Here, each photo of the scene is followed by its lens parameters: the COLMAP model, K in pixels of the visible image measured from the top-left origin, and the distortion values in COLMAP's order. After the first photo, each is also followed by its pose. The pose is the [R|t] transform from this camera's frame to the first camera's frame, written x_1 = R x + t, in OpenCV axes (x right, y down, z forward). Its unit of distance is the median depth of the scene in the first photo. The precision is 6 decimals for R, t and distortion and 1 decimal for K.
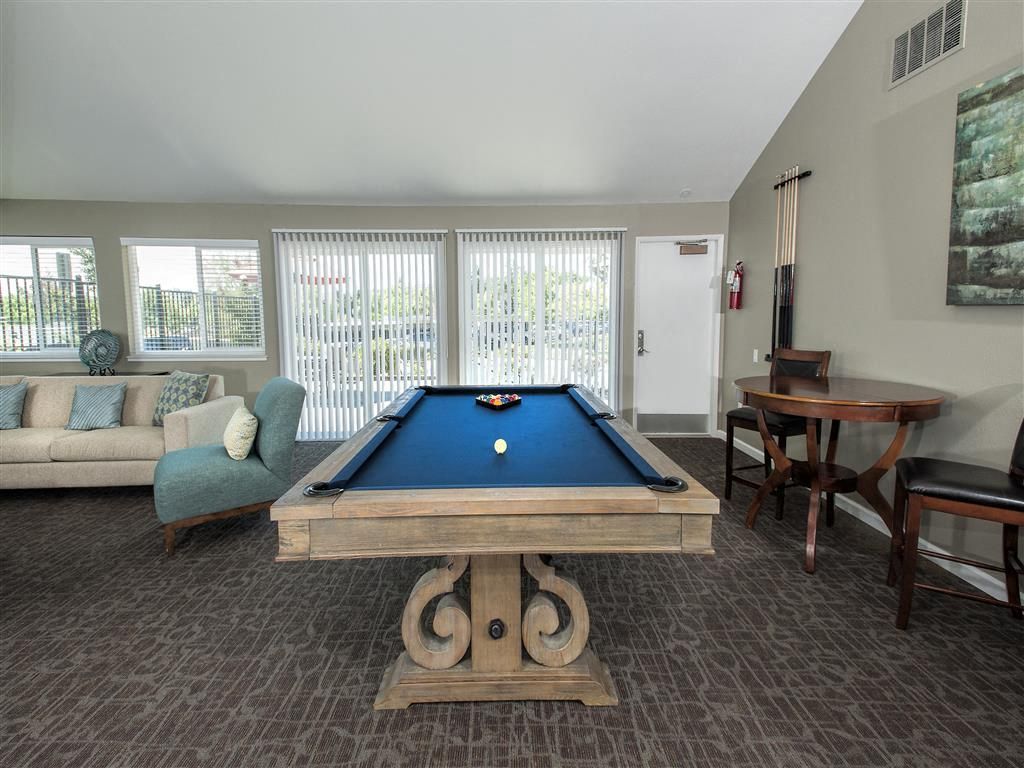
lens RADIAL K [[555.2, 0, 511.4], [0, 555.2, 389.7], [0, 0, 1]] dist [0.028154, -0.001452]
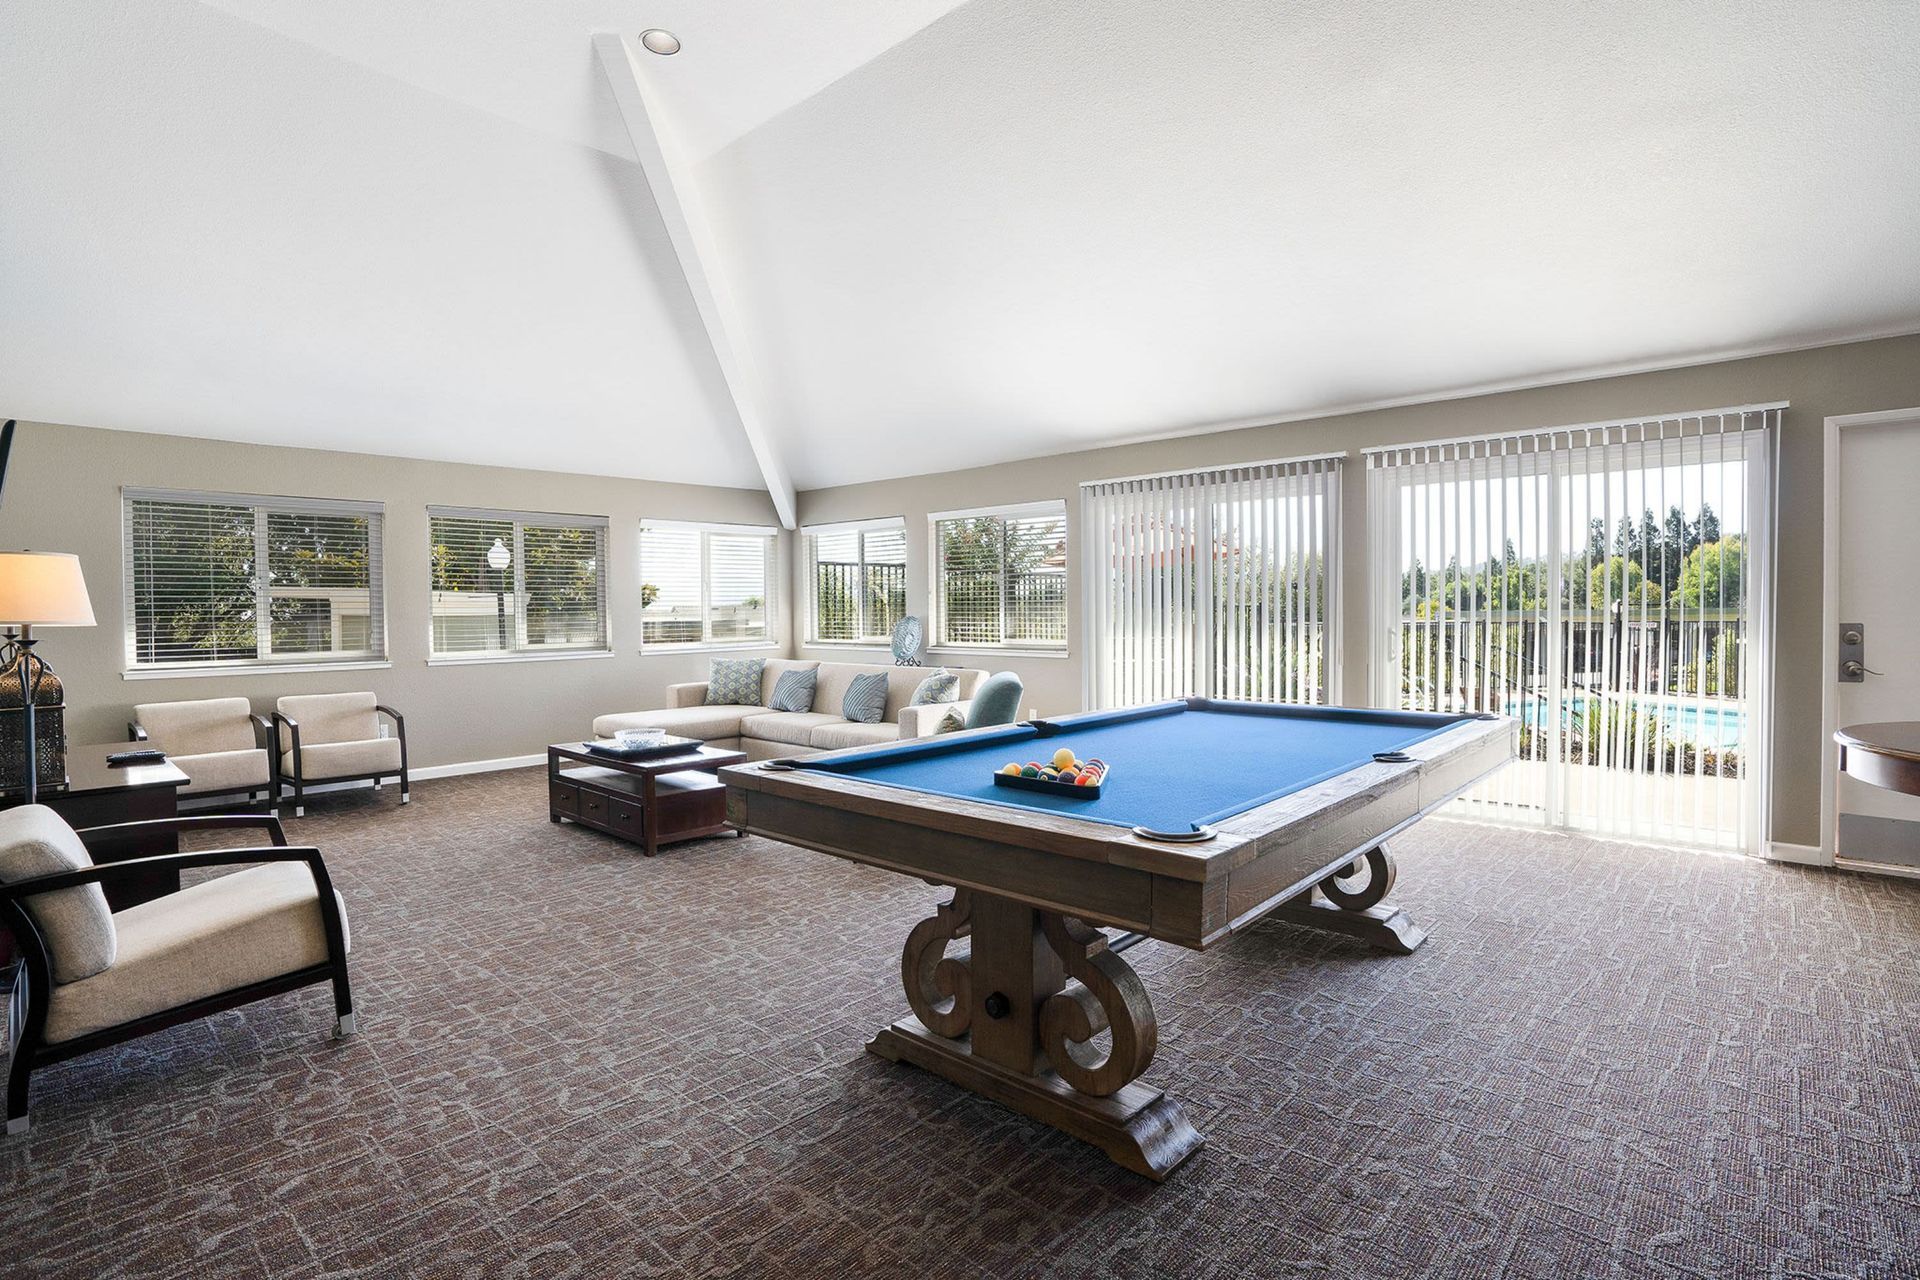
lens RADIAL K [[930.9, 0, 959.9], [0, 930.9, 620.8], [0, 0, 1]] dist [0.001063, -0.000048]
pose [[0.714065, 0.017039, -0.699872, 0.650107], [-0.086656, 0.994167, -0.064209, -0.004800], [0.694696, 0.106498, 0.711376, 0.005260]]
